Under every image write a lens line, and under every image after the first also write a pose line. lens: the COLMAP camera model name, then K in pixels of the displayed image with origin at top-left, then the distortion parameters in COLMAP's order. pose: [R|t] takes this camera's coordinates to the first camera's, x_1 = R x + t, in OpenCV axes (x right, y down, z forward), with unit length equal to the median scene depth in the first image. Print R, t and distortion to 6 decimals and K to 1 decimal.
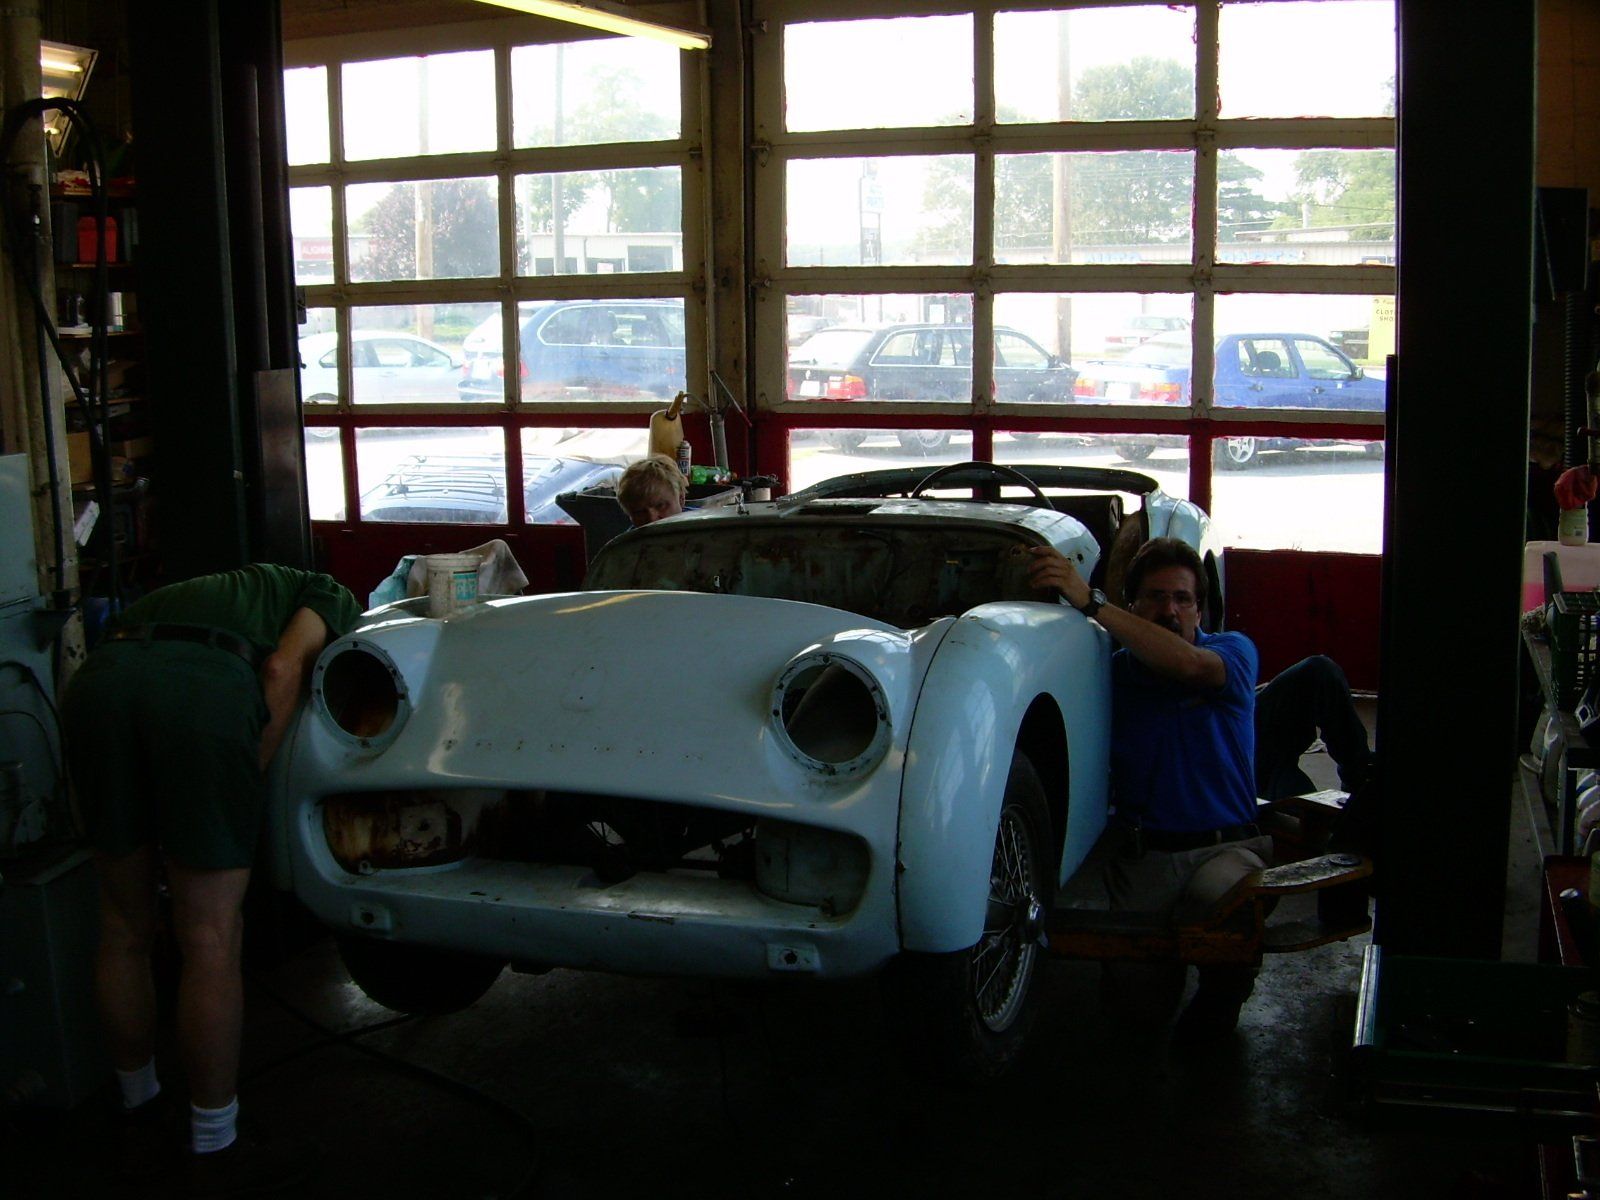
lens RADIAL K [[1786.0, 0, 801.1], [0, 1786.0, 652.9], [0, 0, 1]] dist [-0.210448, 0.072414]
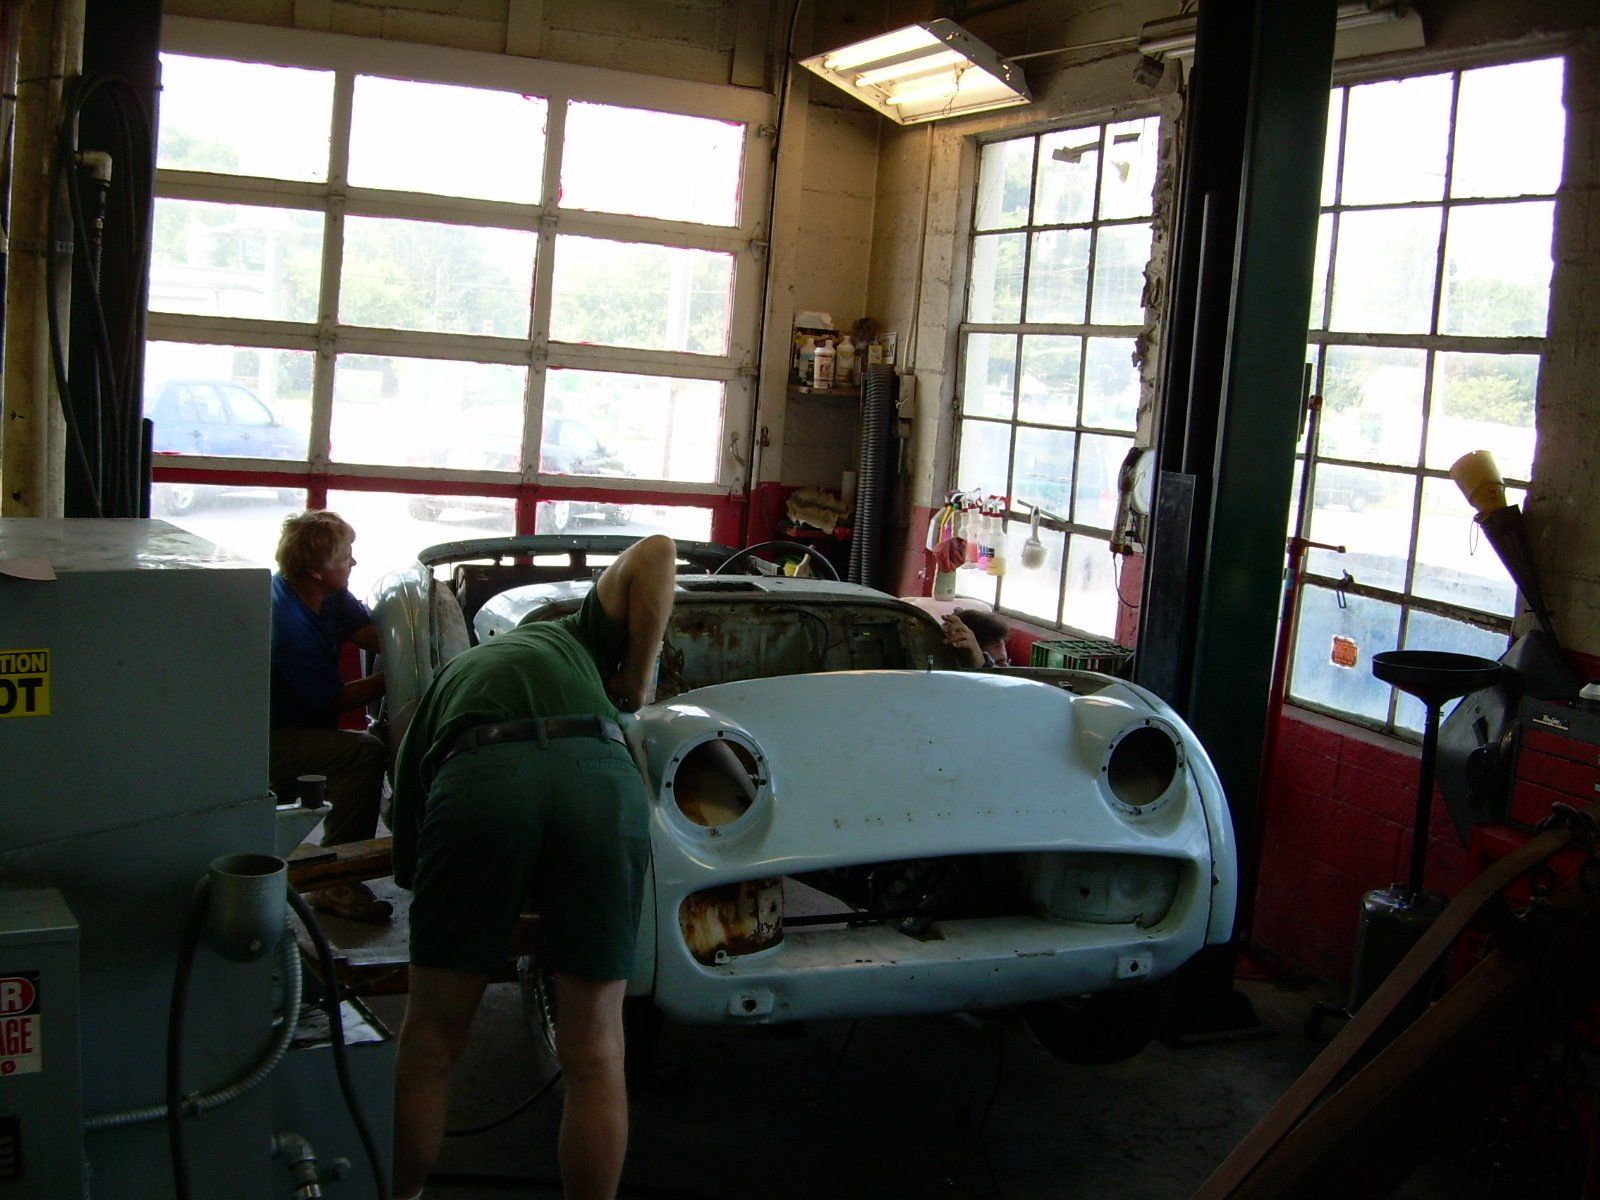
lens RADIAL K [[1786.0, 0, 801.1], [0, 1786.0, 652.9], [0, 0, 1]] dist [-0.210448, 0.072414]
pose [[0.734424, -0.026414, 0.678177, -0.693068], [0.039980, 0.999191, -0.004379, -0.033989], [-0.677512, 0.030329, 0.734886, 0.176758]]
